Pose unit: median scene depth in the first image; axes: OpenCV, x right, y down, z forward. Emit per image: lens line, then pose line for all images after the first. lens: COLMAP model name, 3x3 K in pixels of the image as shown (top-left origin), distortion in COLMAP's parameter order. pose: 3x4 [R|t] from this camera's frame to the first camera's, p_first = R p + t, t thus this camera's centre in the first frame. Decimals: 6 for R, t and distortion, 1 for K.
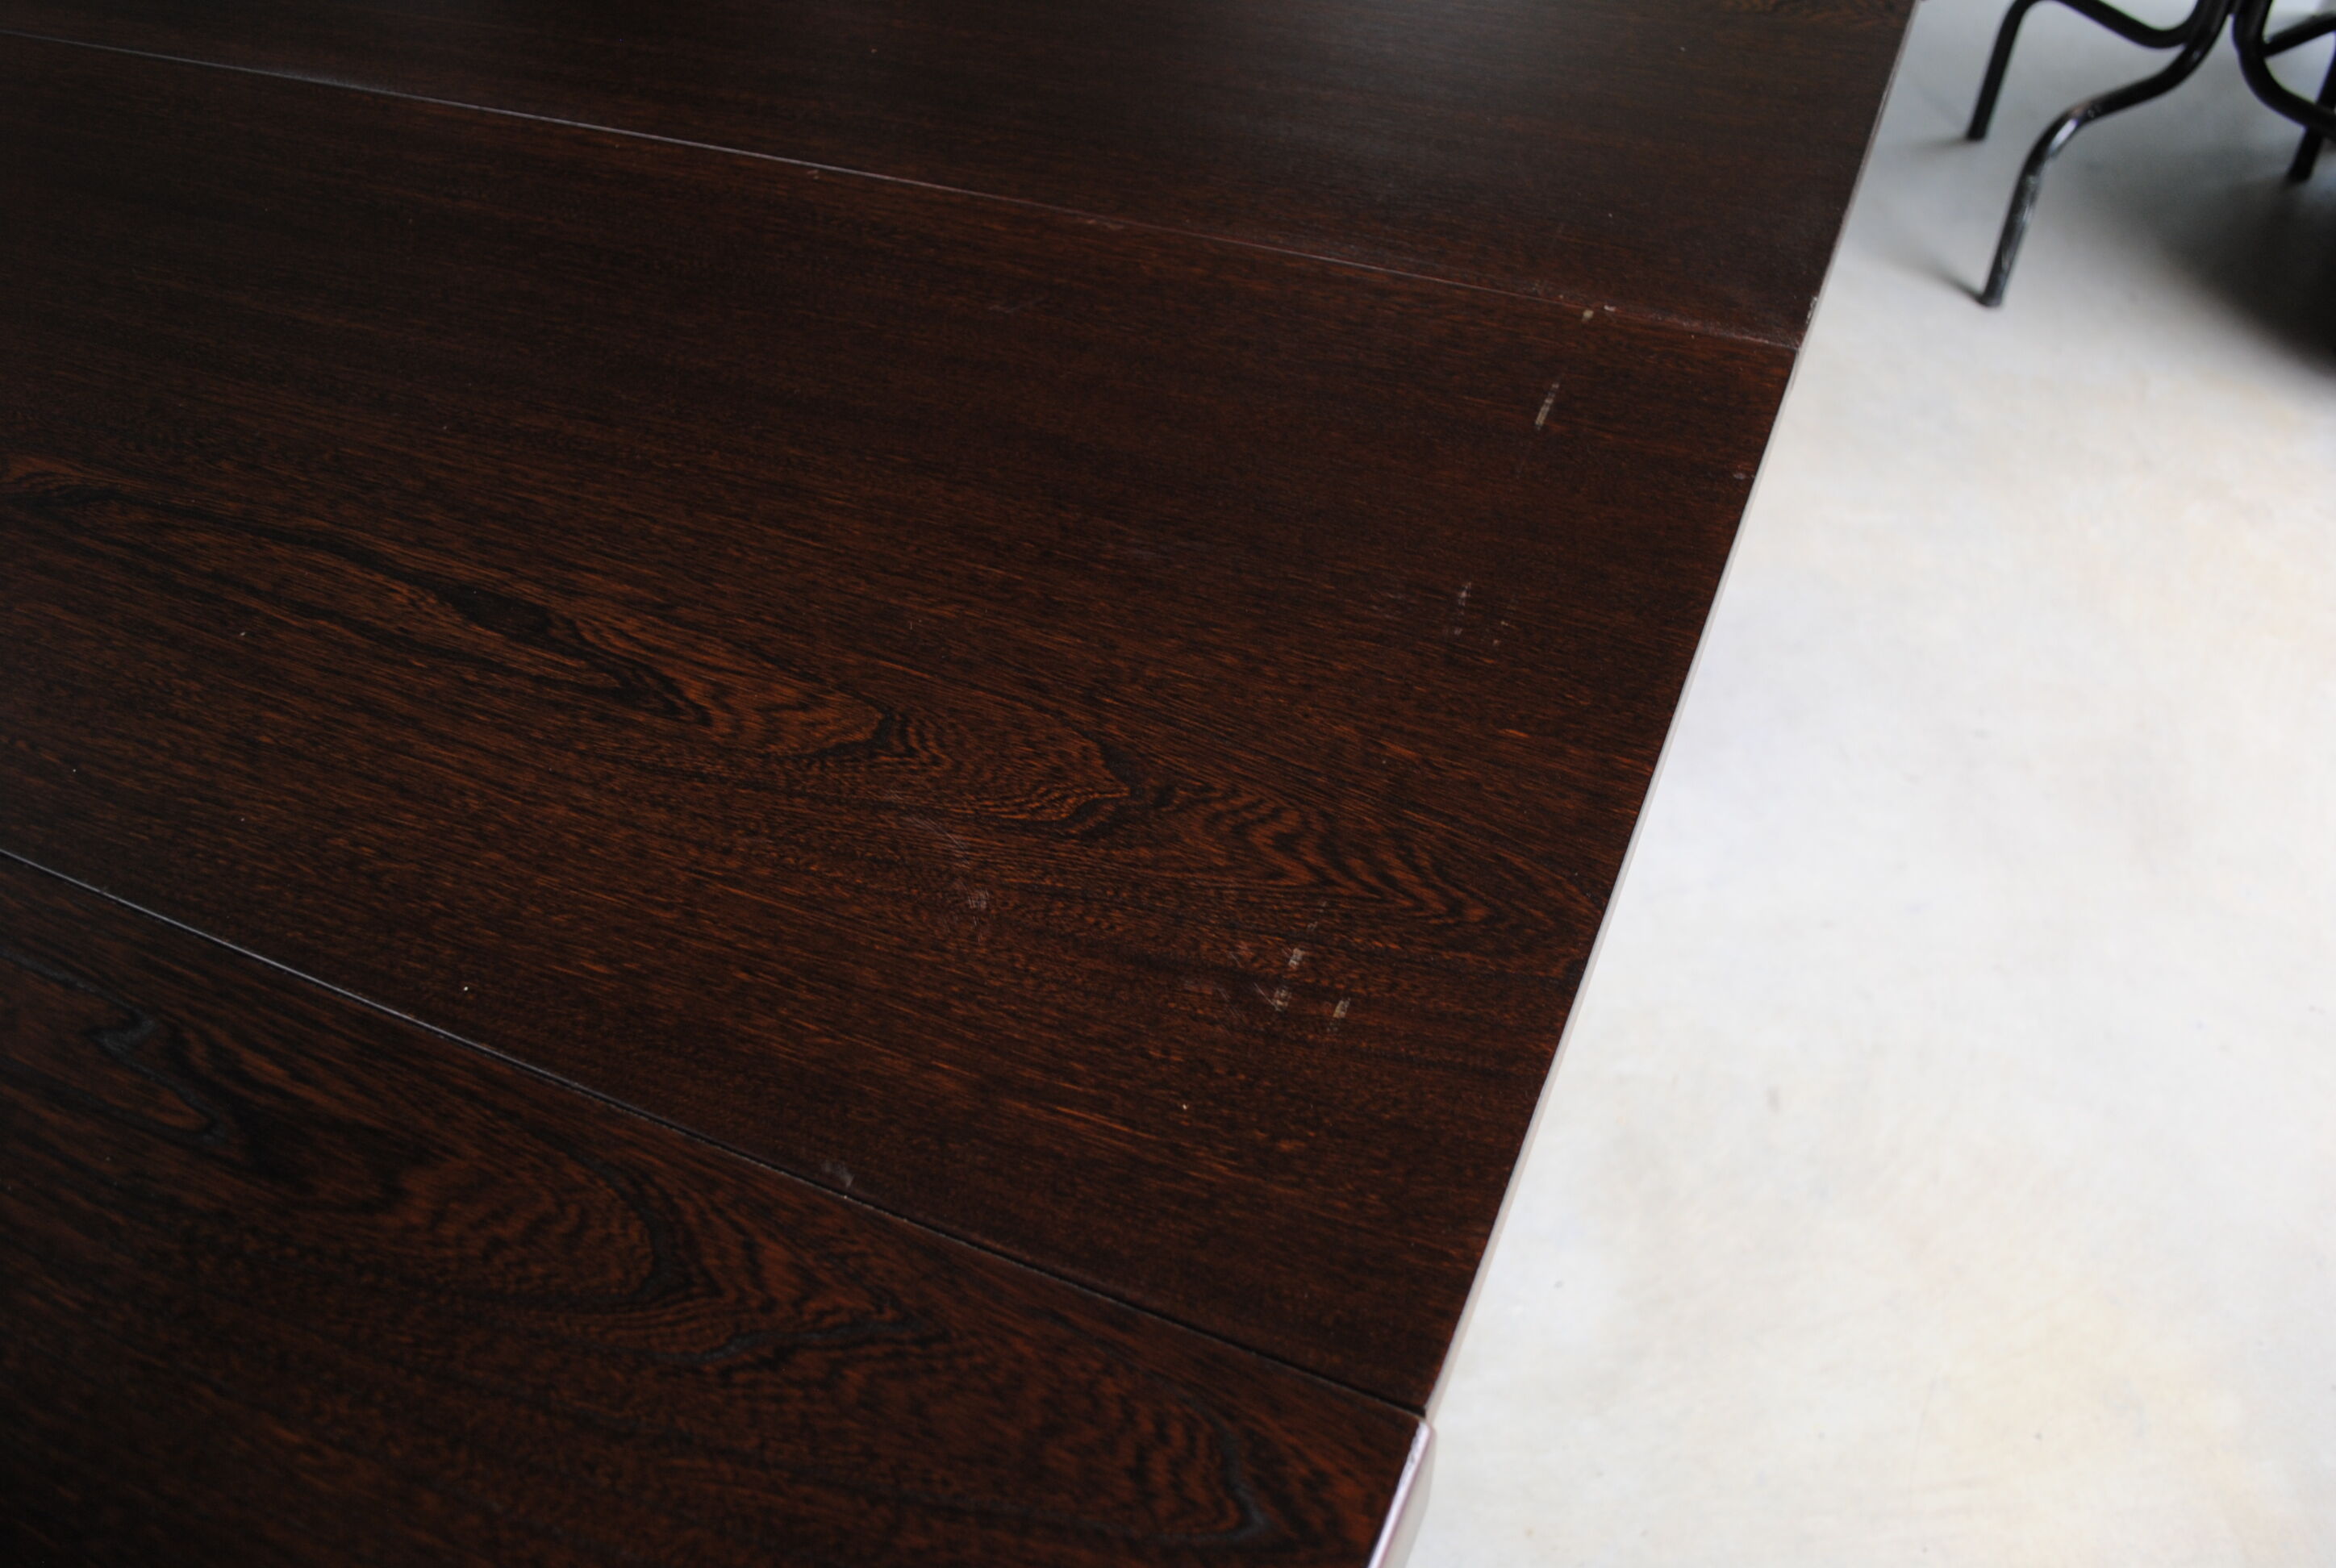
lens RADIAL K [[1828.4, 0, 1165.3], [0, 1828.4, 784.7], [0, 0, 1]] dist [-0.089604, 0.017248]
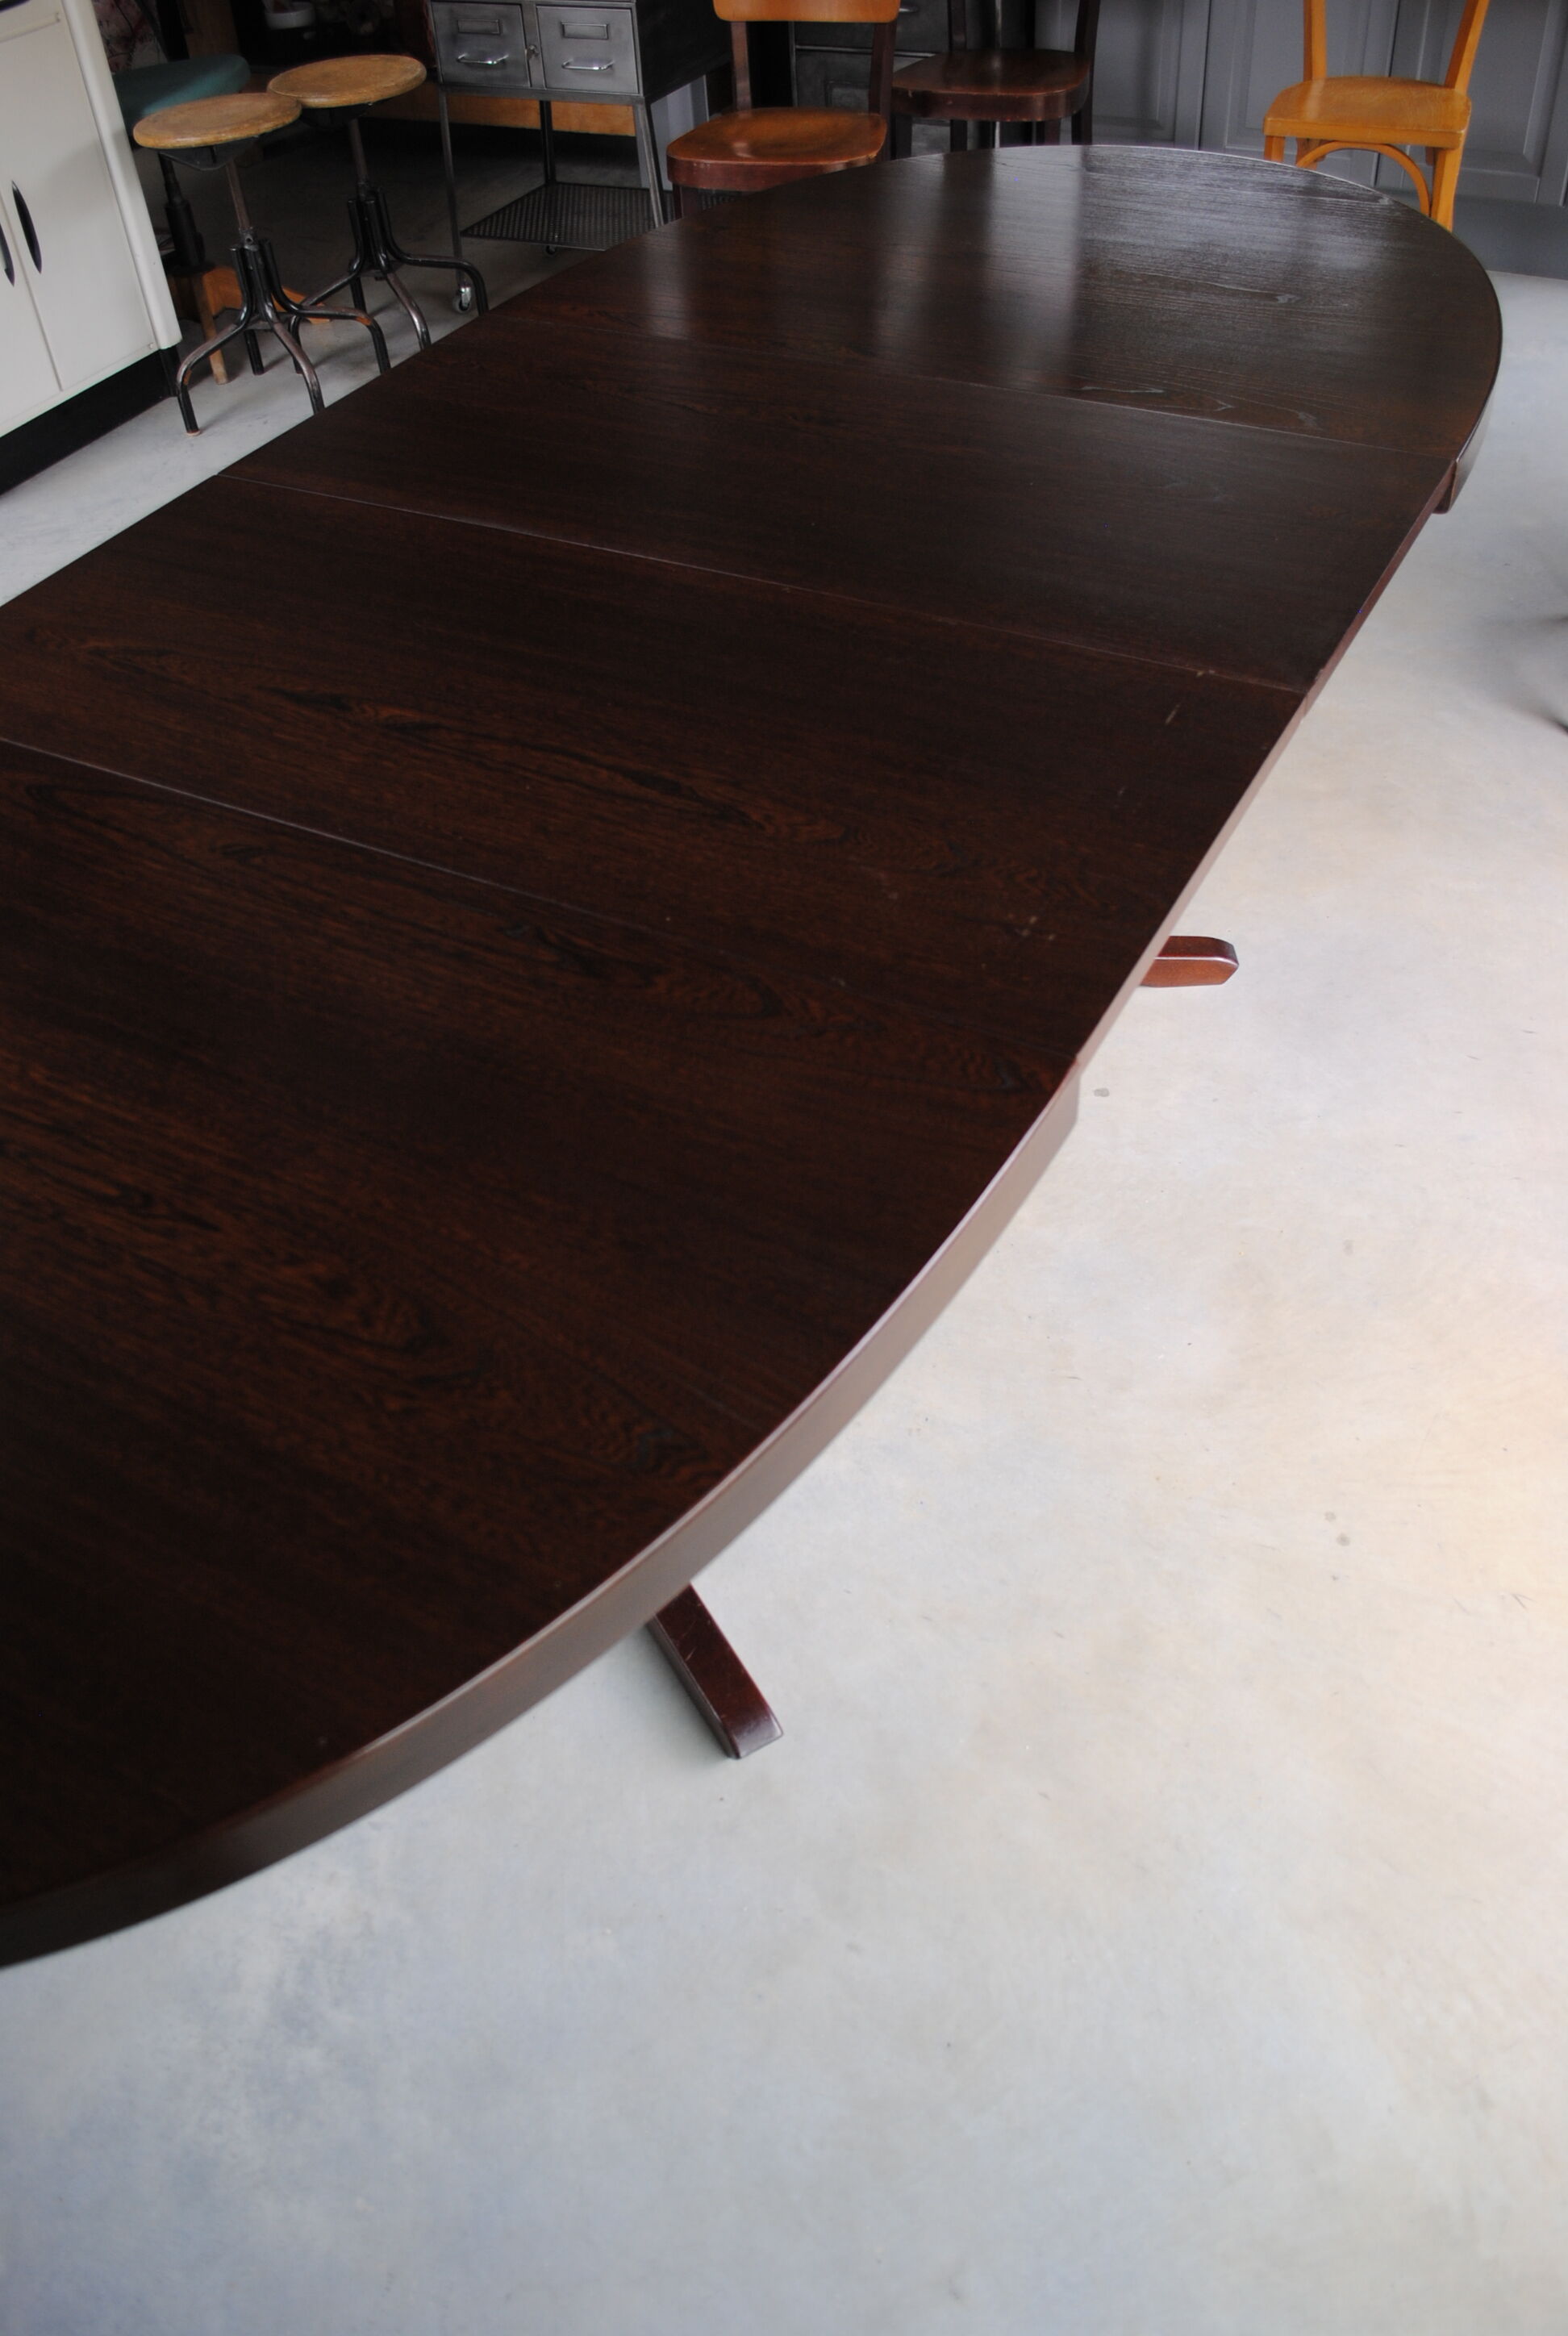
lens RADIAL K [[1828.4, 0, 743.4], [0, 1828.4, 1156.4], [0, 0, 1]] dist [-0.089604, 0.017248]
pose [[0.994703, 0.059944, -0.083502, -0.071007], [-0.063928, 0.996899, -0.045879, 0.449279], [0.080493, 0.050974, 0.995451, -1.122043]]
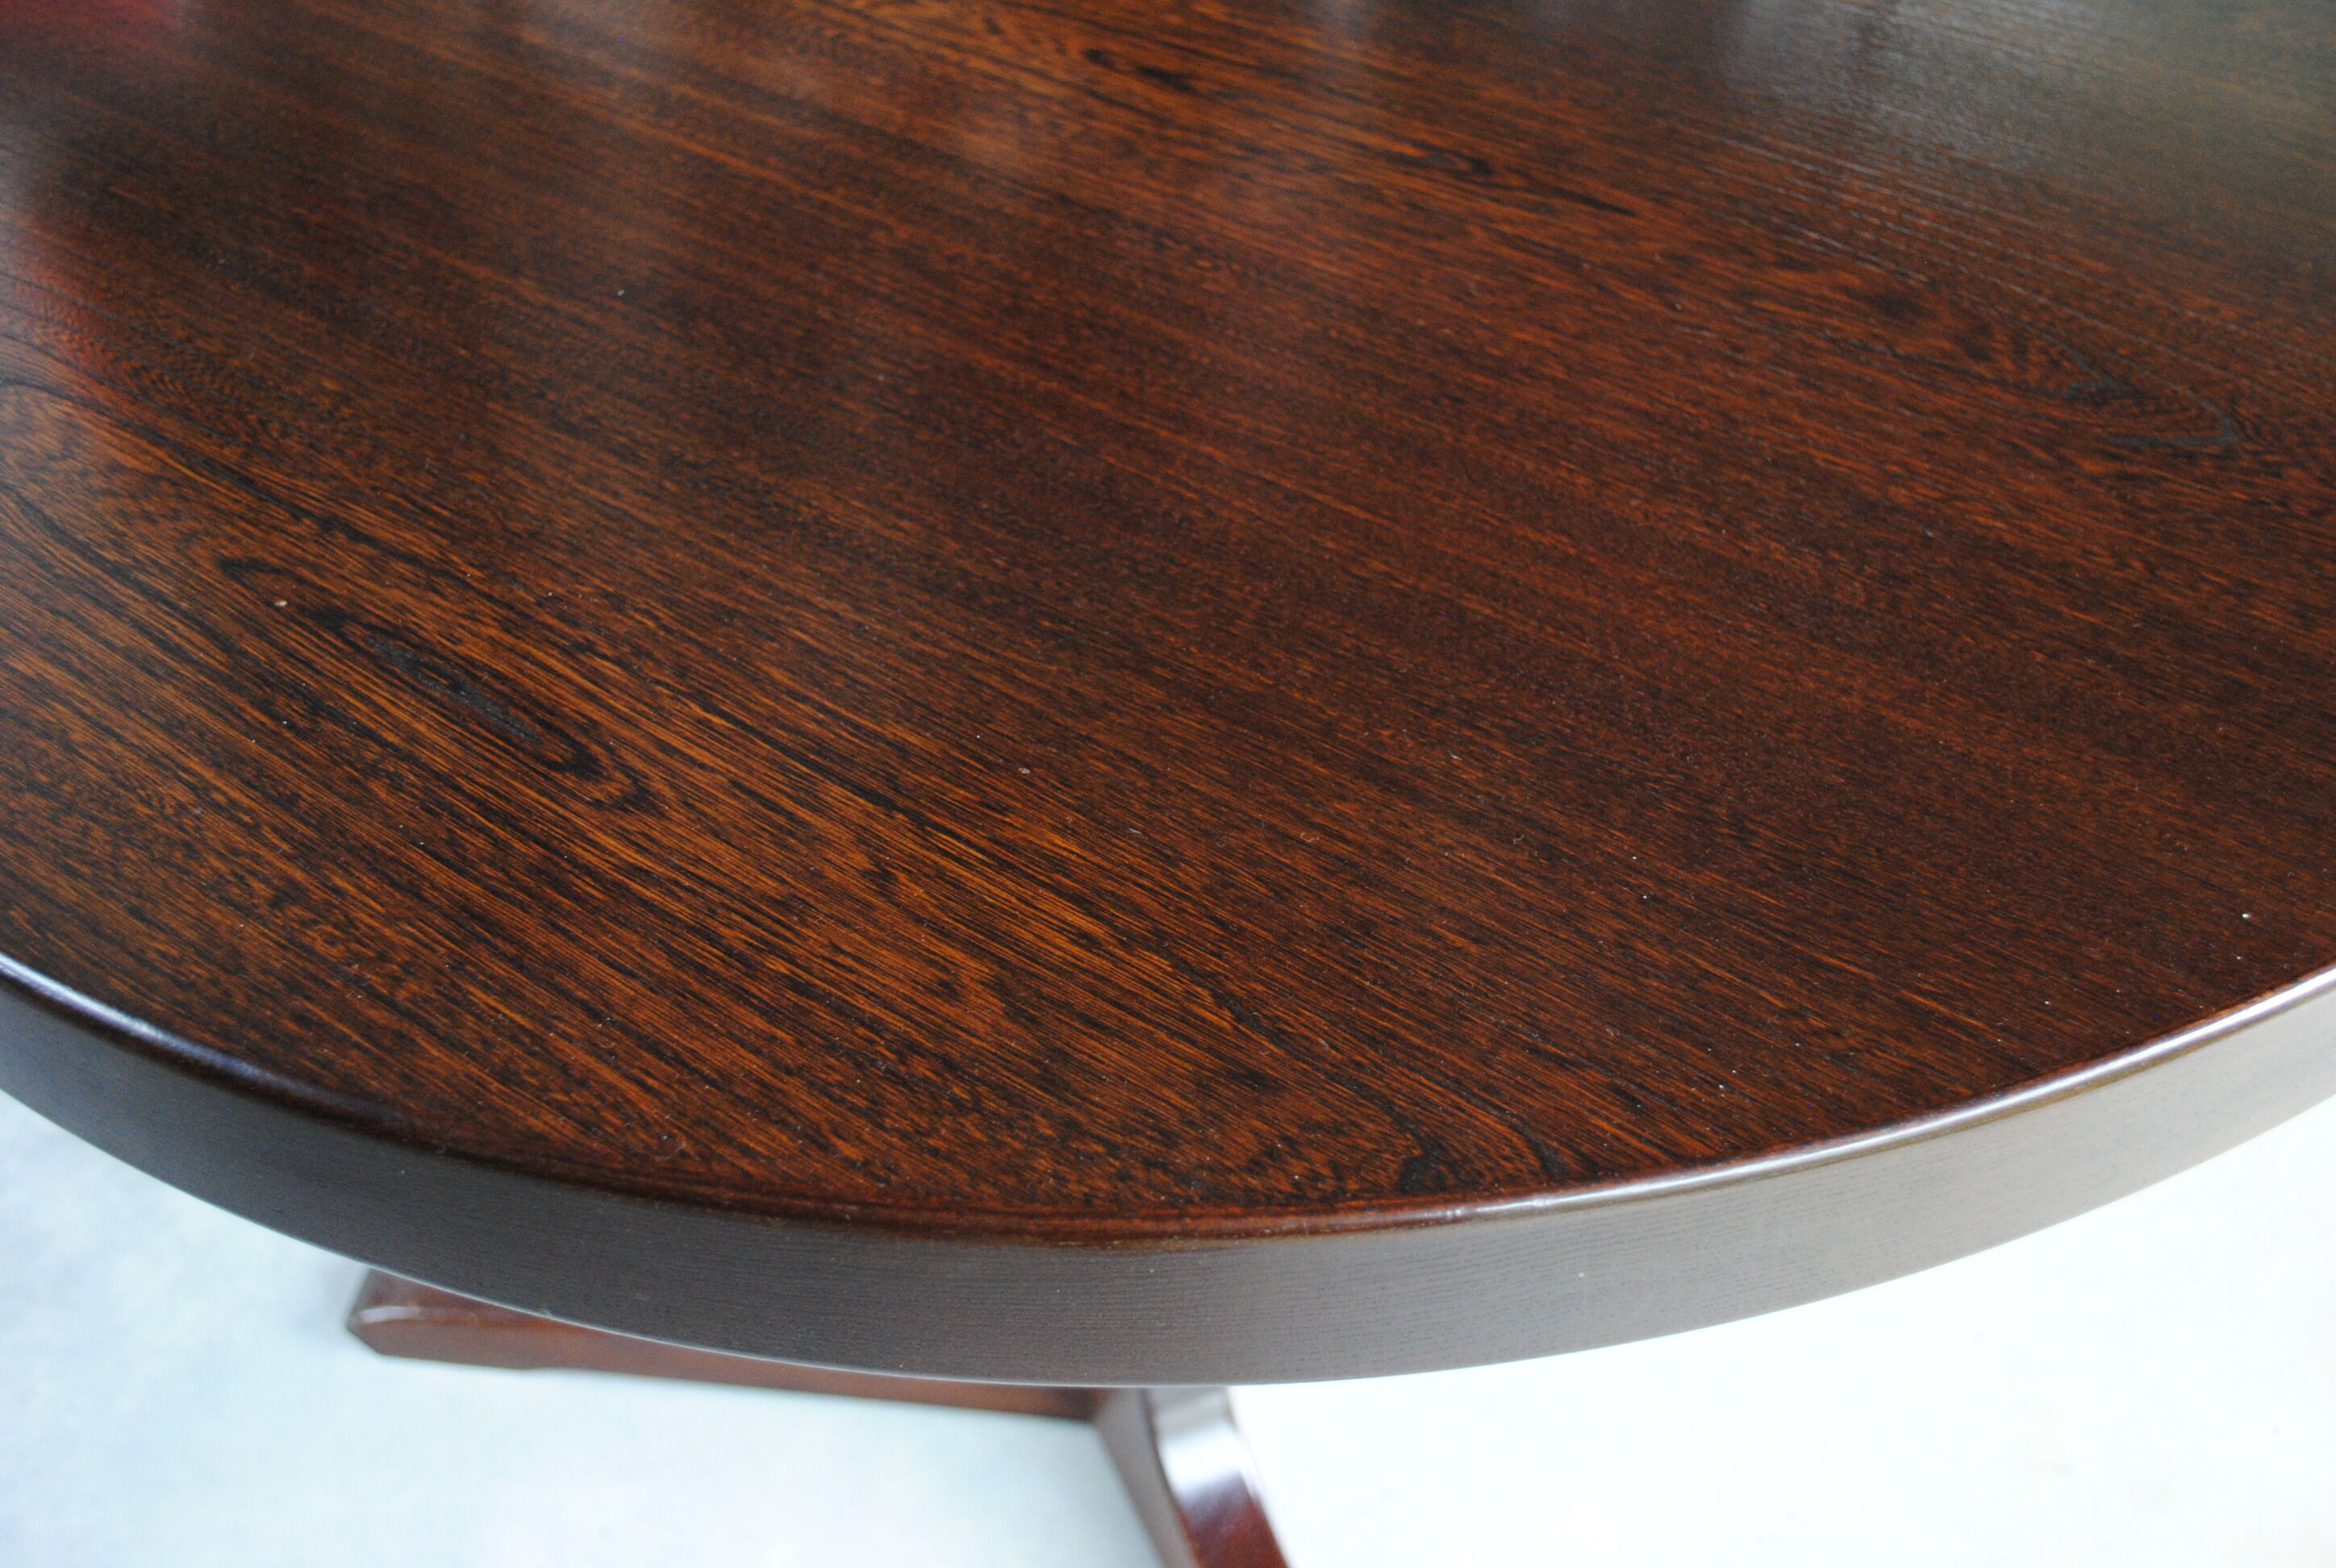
lens RADIAL K [[2309.3, 0, 1179.4], [0, 2309.3, 766.4], [0, 0, 1]] dist [-0.068136, 0.000000]
pose [[0.976668, 0.180183, -0.116849, -0.743263], [-0.192715, 0.975443, -0.106637, 0.930799], [0.094766, 0.126668, 0.987408, -0.629232]]
